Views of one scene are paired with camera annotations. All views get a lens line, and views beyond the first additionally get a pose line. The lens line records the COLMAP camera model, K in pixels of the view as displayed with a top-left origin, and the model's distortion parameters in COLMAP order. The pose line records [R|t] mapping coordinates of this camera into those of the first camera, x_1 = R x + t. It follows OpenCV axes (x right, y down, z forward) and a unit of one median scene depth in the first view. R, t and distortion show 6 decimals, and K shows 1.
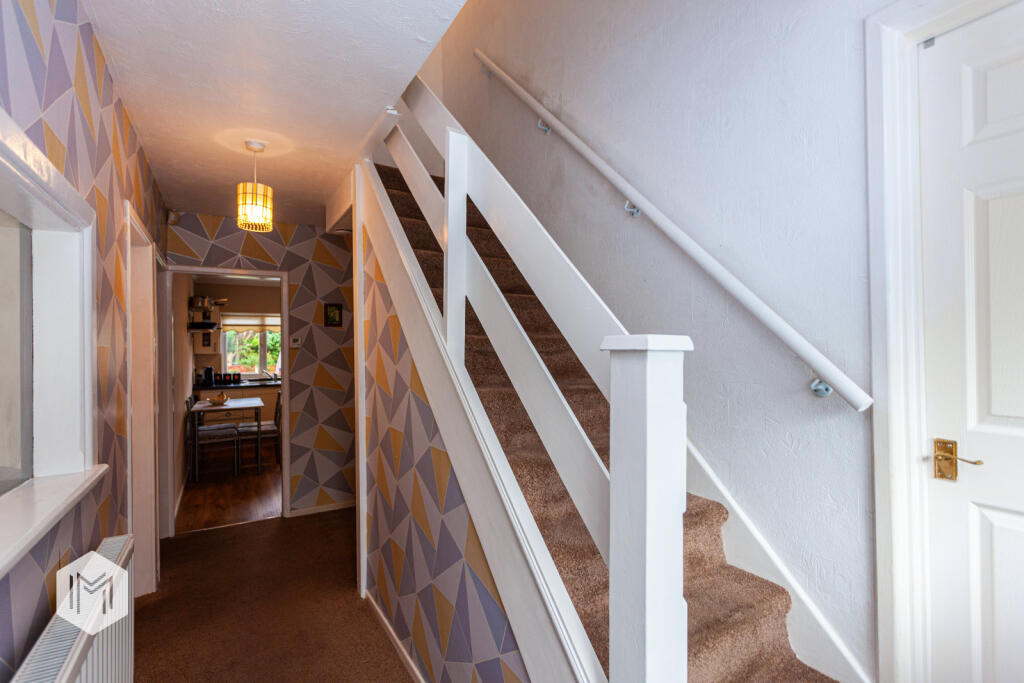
lens RADIAL K [[480.5, 0, 506.4], [0, 480.5, 345.9], [0, 0, 1]] dist [0.002735, 0.003318]
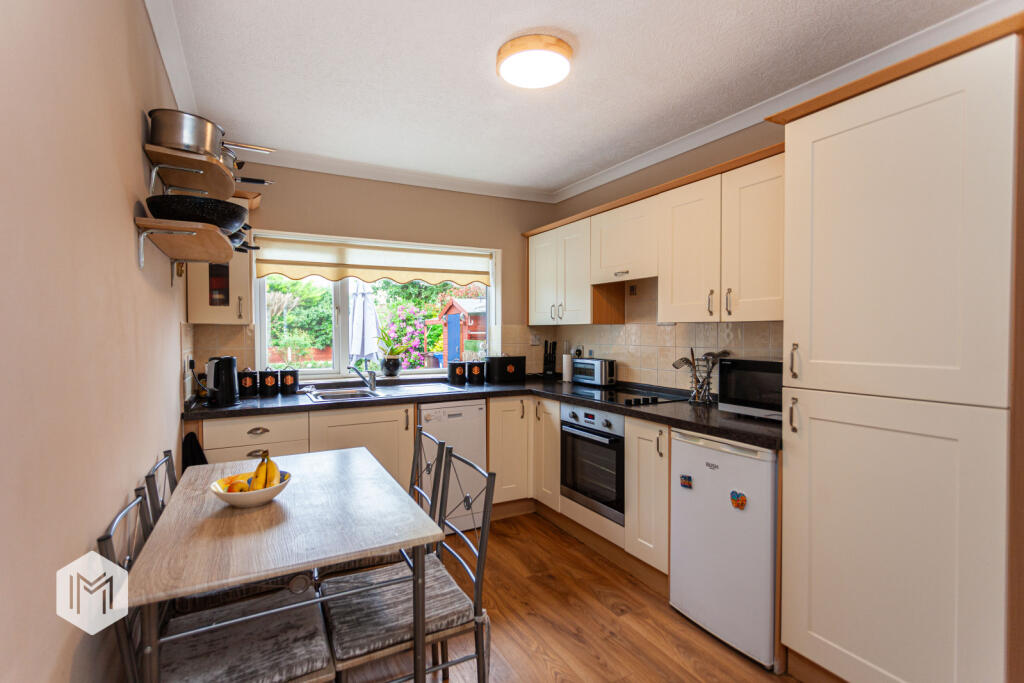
lens RADIAL K [[480.5, 0, 513.9], [0, 480.5, 343.1], [0, 0, 1]] dist [0.002735, 0.003318]
pose [[0.999728, 0.012239, -0.019838, -0.356328], [-0.011680, 0.999538, 0.028049, 0.018181], [0.020172, -0.027809, 0.999410, 0.582118]]
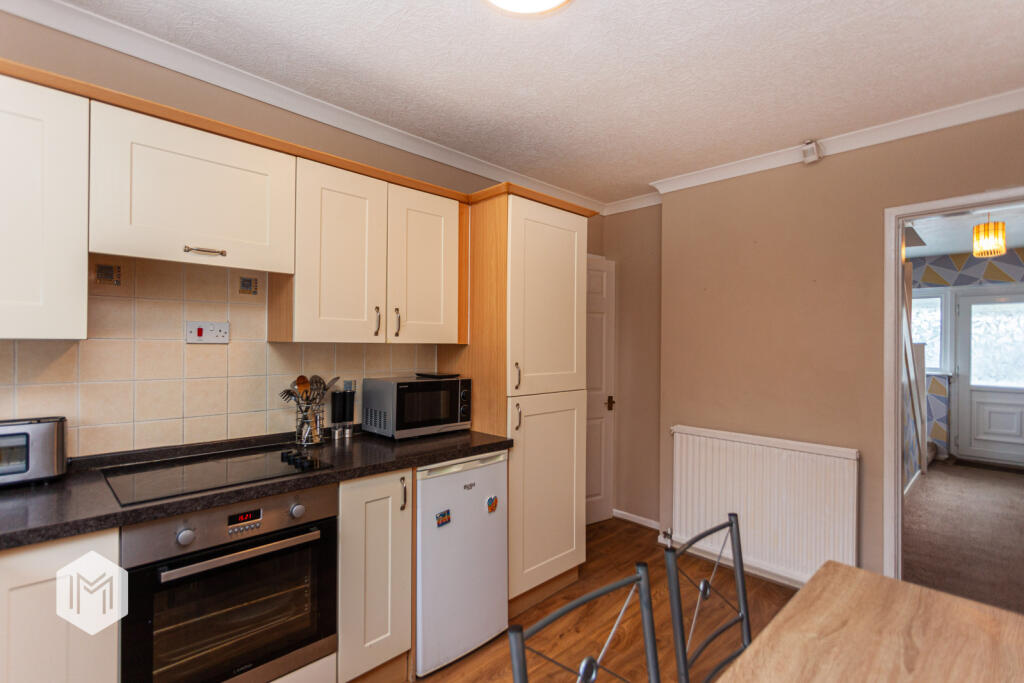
lens RADIAL K [[480.5, 0, 512.0], [0, 480.5, 339.3], [0, 0, 1]] dist [0.002735, 0.003318]
pose [[-0.242666, 0.018872, 0.969926, -0.658570], [-0.010895, 0.999695, -0.022177, 0.012149], [-0.970049, -0.015949, -0.242386, 1.146094]]
